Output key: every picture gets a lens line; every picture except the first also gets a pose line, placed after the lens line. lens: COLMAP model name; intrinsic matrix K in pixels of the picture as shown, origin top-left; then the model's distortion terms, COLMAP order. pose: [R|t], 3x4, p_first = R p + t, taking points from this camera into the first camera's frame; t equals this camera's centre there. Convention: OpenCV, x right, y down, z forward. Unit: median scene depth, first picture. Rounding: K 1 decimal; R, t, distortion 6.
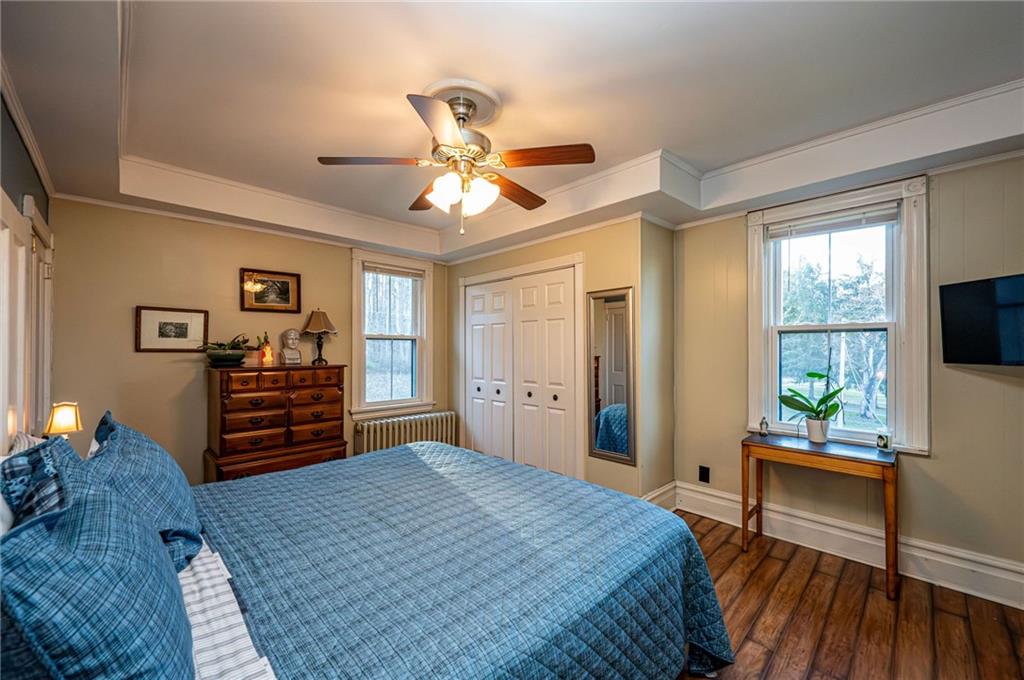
lens RADIAL K [[411.8, 0, 517.9], [0, 411.8, 344.4], [0, 0, 1]] dist [-0.002356, 0.001193]
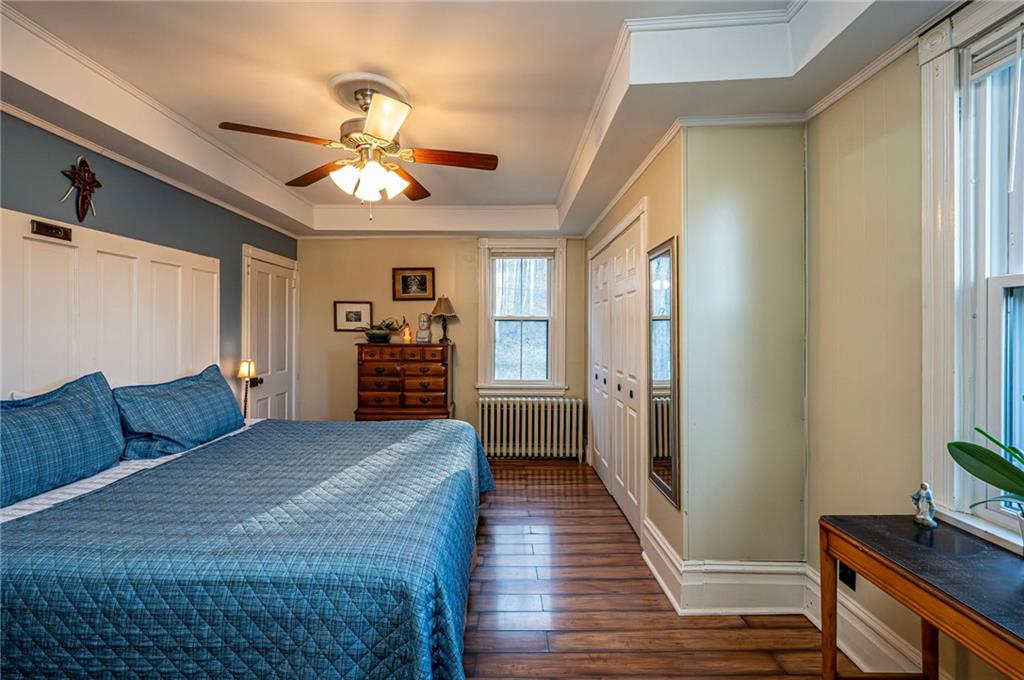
lens RADIAL K [[411.8, 0, 462.0], [0, 411.8, 327.3], [0, 0, 1]] dist [-0.002356, 0.001193]
pose [[0.692006, -0.001448, -0.721890, 0.427891], [0.003667, 0.999992, 0.001510, 0.002577], [0.721882, -0.003692, 0.692006, 0.244950]]
